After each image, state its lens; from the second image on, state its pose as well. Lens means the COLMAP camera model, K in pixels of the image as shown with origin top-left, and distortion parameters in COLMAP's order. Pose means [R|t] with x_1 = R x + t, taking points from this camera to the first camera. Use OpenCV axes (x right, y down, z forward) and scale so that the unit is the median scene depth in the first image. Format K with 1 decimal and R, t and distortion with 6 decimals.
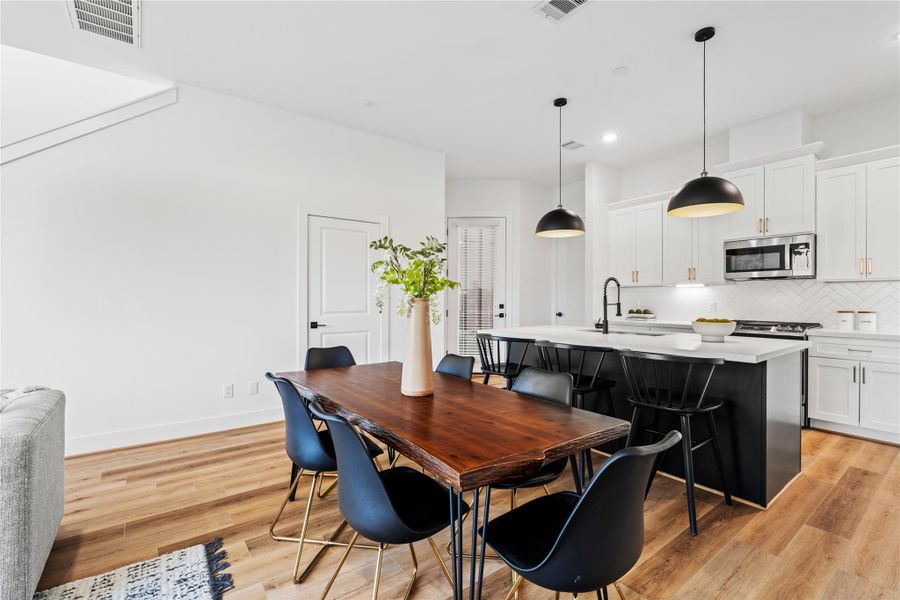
lens RADIAL K [[405.2, 0, 451.3], [0, 405.2, 297.4], [0, 0, 1]] dist [-0.000191, 0.000220]
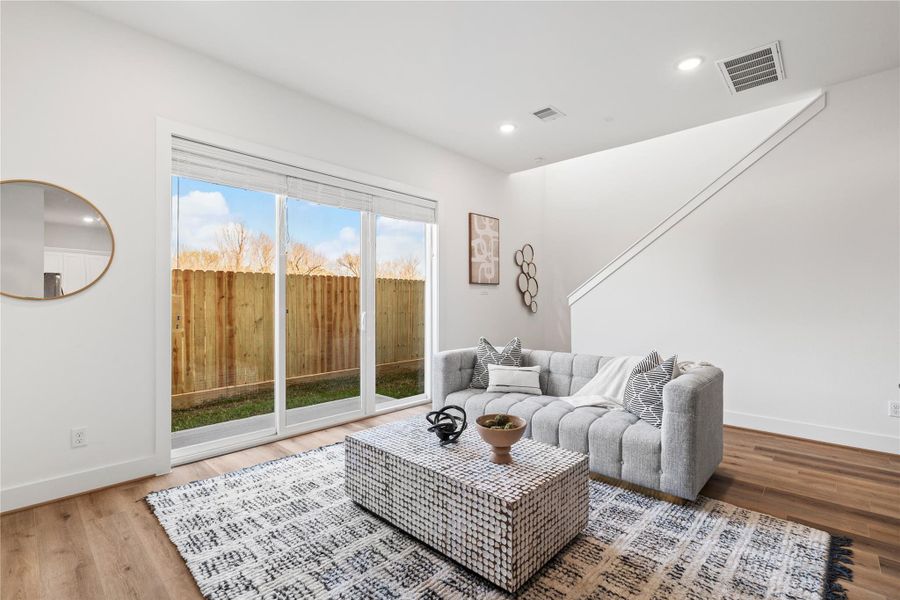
lens RADIAL K [[410.0, 0, 450.0], [0, 410.0, 300.0], [0, 0, 1]] dist [-0.002124, -0.000050]
pose [[0.170735, -0.009225, -0.985274, 0.197439], [0.003314, 0.999956, -0.008789, 0.002121], [0.985311, -0.001764, 0.170758, -0.114291]]
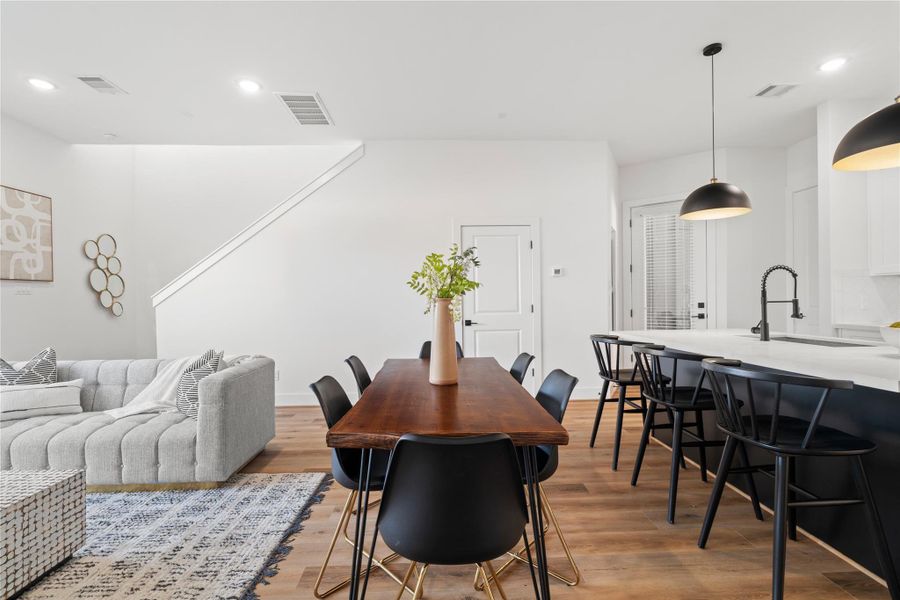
lens RADIAL K [[407.5, 0, 450.0], [0, 407.5, 300.0], [0, 0, 1]] dist [-0.001394, 0.000618]
pose [[0.820526, -0.013376, -0.571452, 0.406422], [0.016759, 0.999859, 0.000660, 0.004471], [0.571363, -0.010119, 0.820635, 0.056513]]
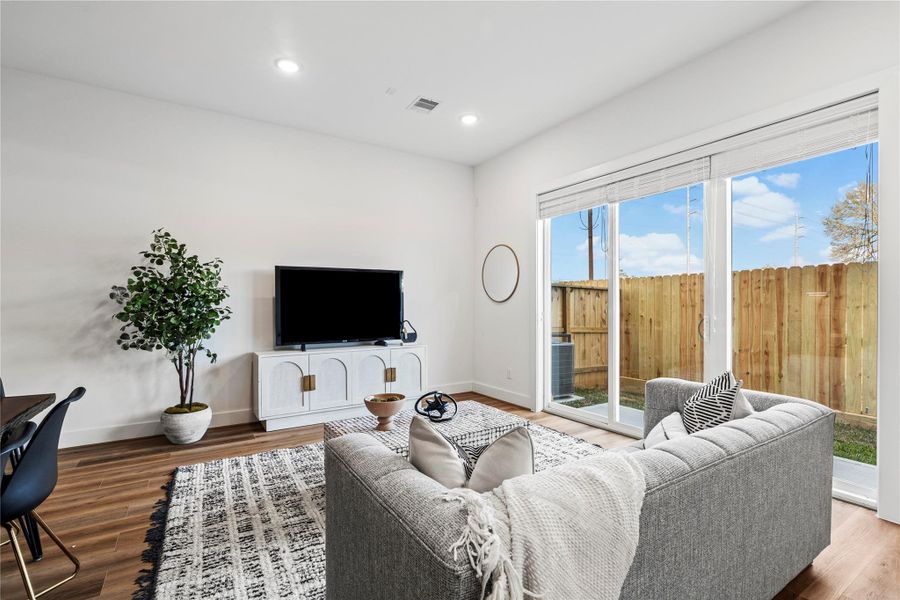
lens RADIAL K [[414.9, 0, 449.4], [0, 414.9, 305.8], [0, 0, 1]] dist [0.000990, 0.000271]
pose [[-0.996122, -0.003964, 0.087894, -0.746621], [-0.003557, 0.999982, 0.004786, -0.000871], [-0.087911, 0.004455, -0.996118, 1.034034]]
